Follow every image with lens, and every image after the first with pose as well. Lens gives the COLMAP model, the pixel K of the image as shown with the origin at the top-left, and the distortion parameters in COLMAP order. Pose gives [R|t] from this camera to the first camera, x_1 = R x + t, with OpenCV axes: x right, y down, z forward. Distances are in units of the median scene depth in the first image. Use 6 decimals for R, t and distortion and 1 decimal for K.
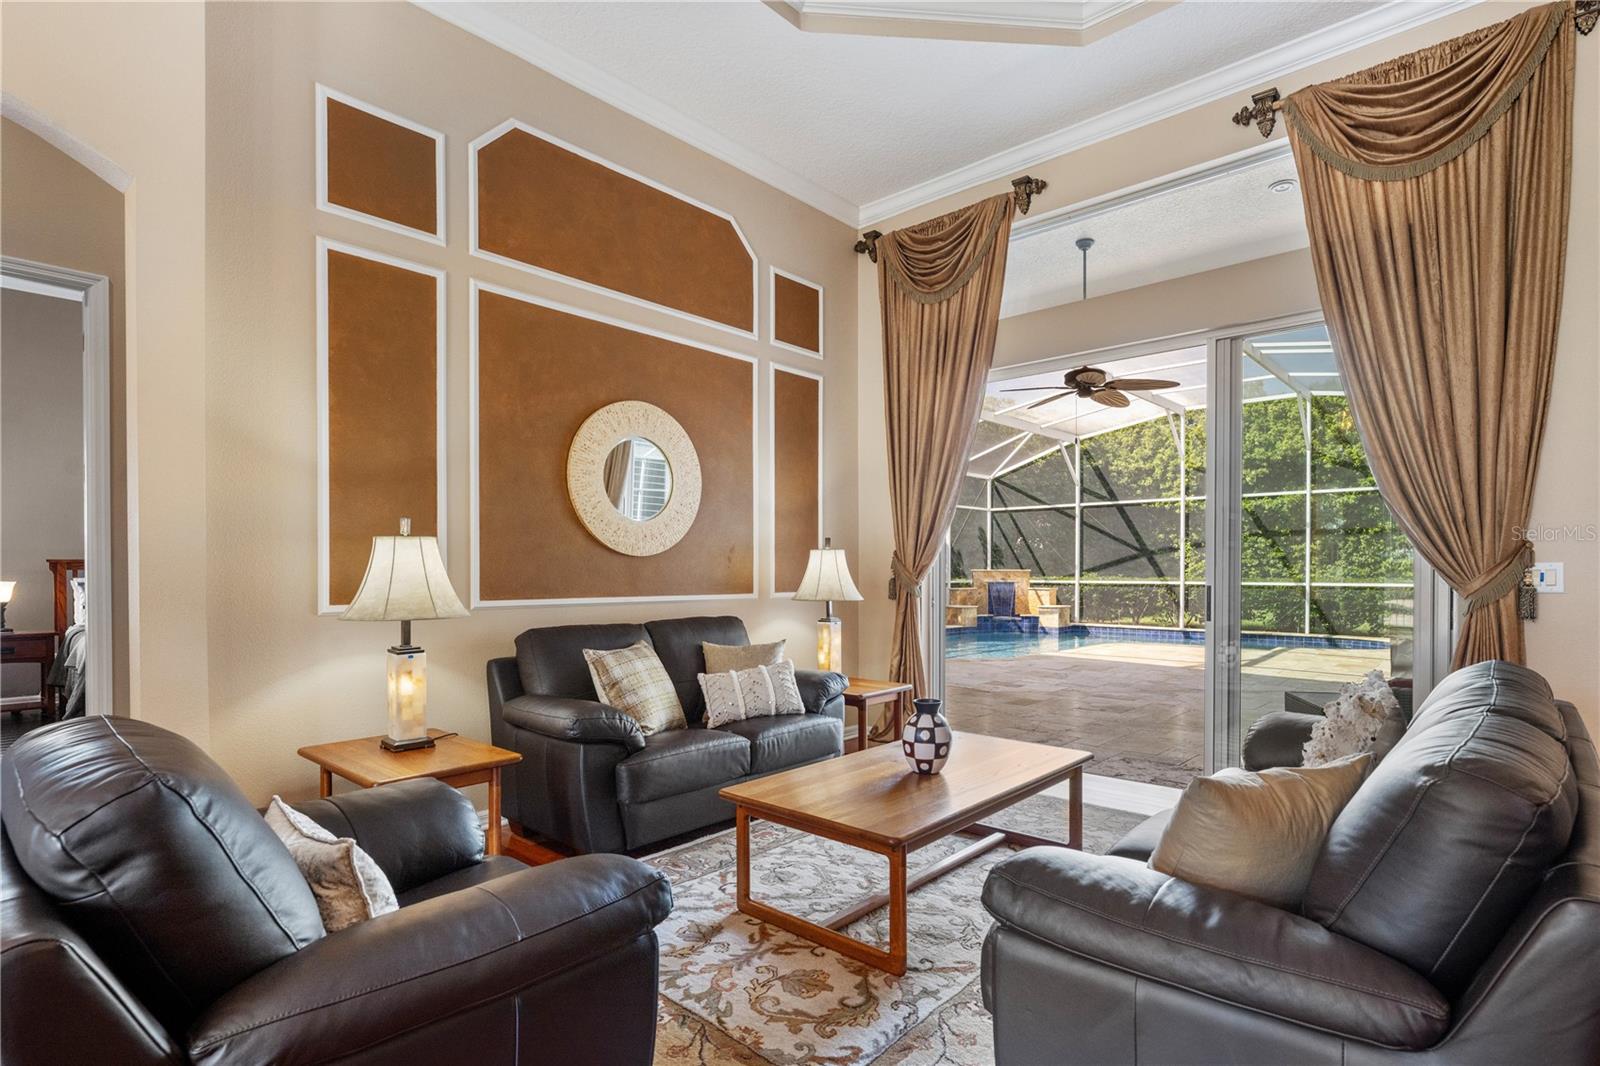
lens RADIAL K [[809.6, 0, 802.0], [0, 809.6, 581.1], [0, 0, 1]] dist [-0.001042, -0.000347]
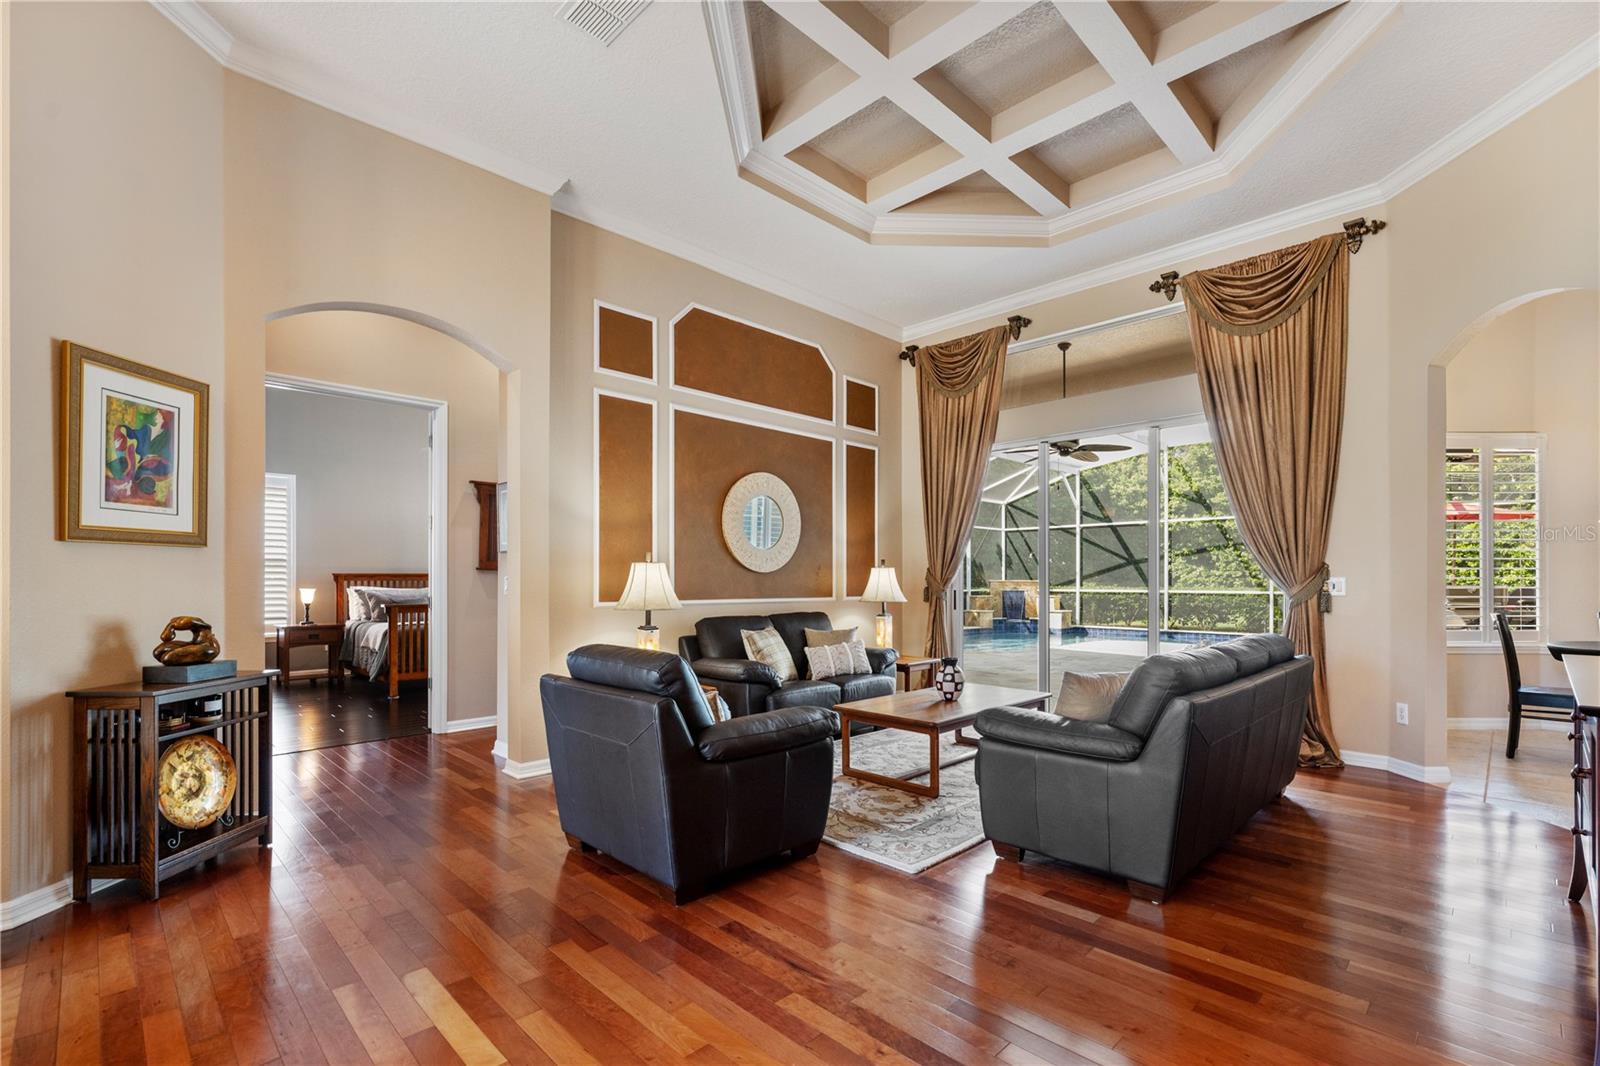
lens RADIAL K [[718.8, 0, 828.7], [0, 718.8, 581.6], [0, 0, 1]] dist [-0.000879, -0.000151]
pose [[0.999876, 0.000541, -0.015712, -0.056595], [-0.000721, 0.999934, -0.011478, 0.002508], [0.015705, 0.011488, 0.999811, -0.379151]]
